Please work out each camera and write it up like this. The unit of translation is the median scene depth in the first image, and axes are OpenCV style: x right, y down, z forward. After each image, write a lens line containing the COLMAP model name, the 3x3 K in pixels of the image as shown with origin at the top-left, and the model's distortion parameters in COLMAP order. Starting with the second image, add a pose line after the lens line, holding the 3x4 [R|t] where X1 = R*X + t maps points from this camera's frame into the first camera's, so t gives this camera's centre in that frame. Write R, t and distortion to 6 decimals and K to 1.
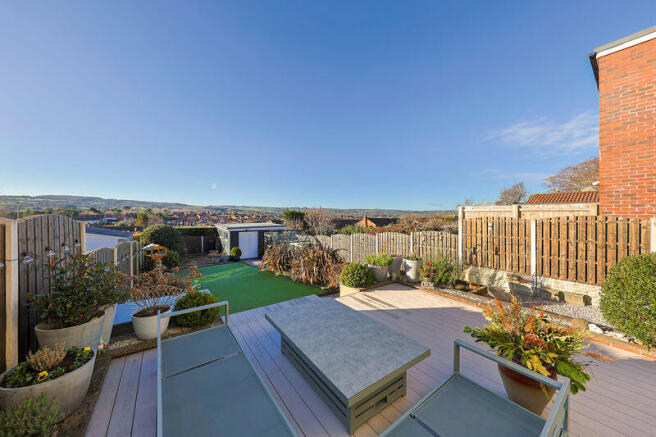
lens RADIAL K [[227.7, 0, 329.6], [0, 227.7, 215.7], [0, 0, 1]] dist [-0.000175, -0.000017]
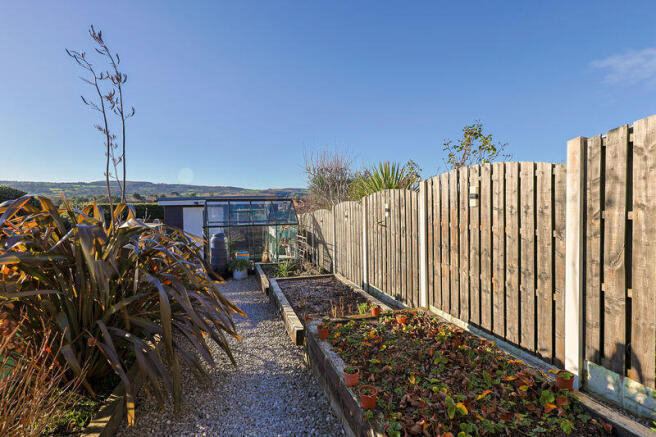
lens RADIAL K [[337.1, 0, 330.0], [0, 337.1, 209.3], [0, 0, 1]] dist [0.000690, 0.000046]
pose [[0.946980, -0.007715, -0.321199, 0.133782], [0.014275, 0.999735, 0.018072, 0.059380], [0.320975, -0.021699, 0.946839, 0.351764]]
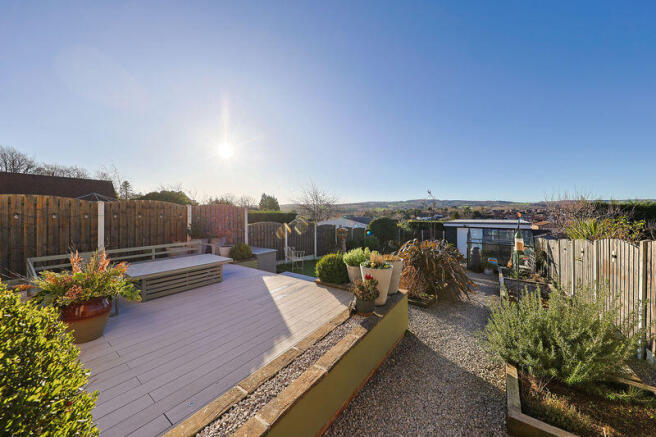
lens RADIAL K [[227.7, 0, 329.6], [0, 227.7, 215.7], [0, 0, 1]] dist [-0.000175, -0.000017]
pose [[0.307042, 0.007336, -0.951668, 0.274427], [-0.000860, 0.999972, 0.007431, 0.015654], [0.951696, -0.001463, 0.307040, 0.210340]]
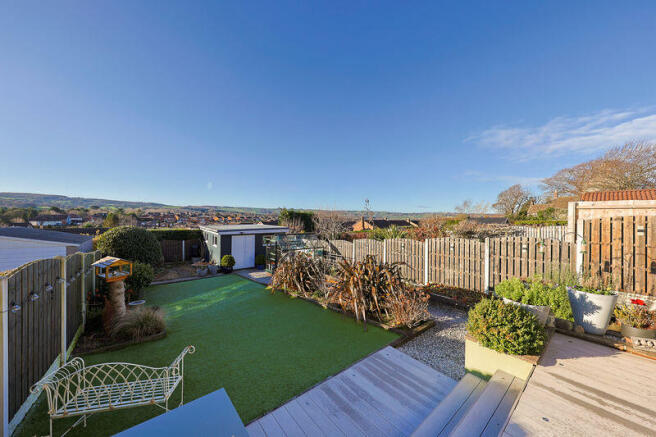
lens RADIAL K [[235.8, 0, 328.4], [0, 235.8, 215.6], [0, 0, 1]] dist [-0.002087, -0.000197]
pose [[0.998684, 0.005021, 0.051048, -0.090959], [-0.004648, 0.999962, -0.007414, 0.004929], [-0.051083, 0.007167, 0.998669, 0.140153]]
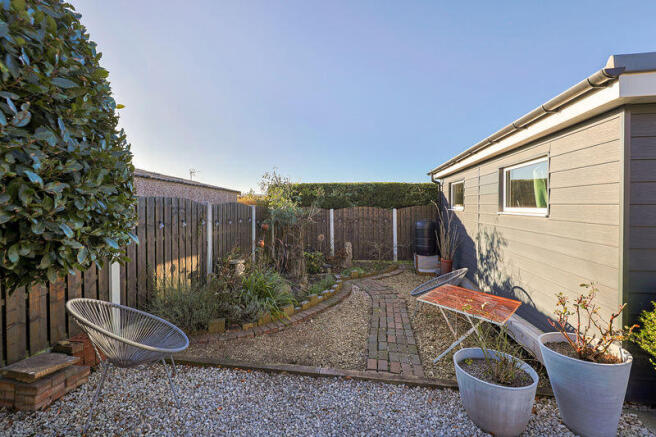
lens RADIAL K [[260.1, 0, 325.9], [0, 260.1, 210.1], [0, 0, 1]] dist [0.000144, -0.000079]
pose [[0.699145, -0.001087, -0.714979, -0.388865], [0.001830, 0.999998, 0.000269, 0.097614], [0.714978, -0.001496, 0.699146, 0.718112]]
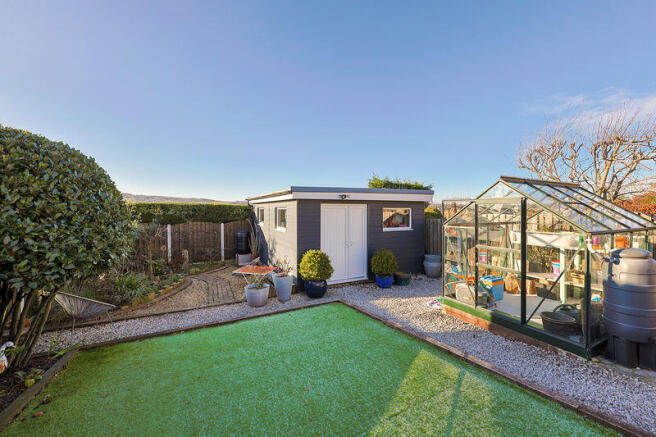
lens RADIAL K [[253.2, 0, 328.0], [0, 253.2, 218.5], [0, 0, 1]] dist [0.001582, 0.000010]
pose [[0.989891, 0.000885, -0.141824, -0.299667], [0.001476, 0.999862, 0.016542, 0.077178], [0.141819, -0.016585, 0.989754, 0.569273]]
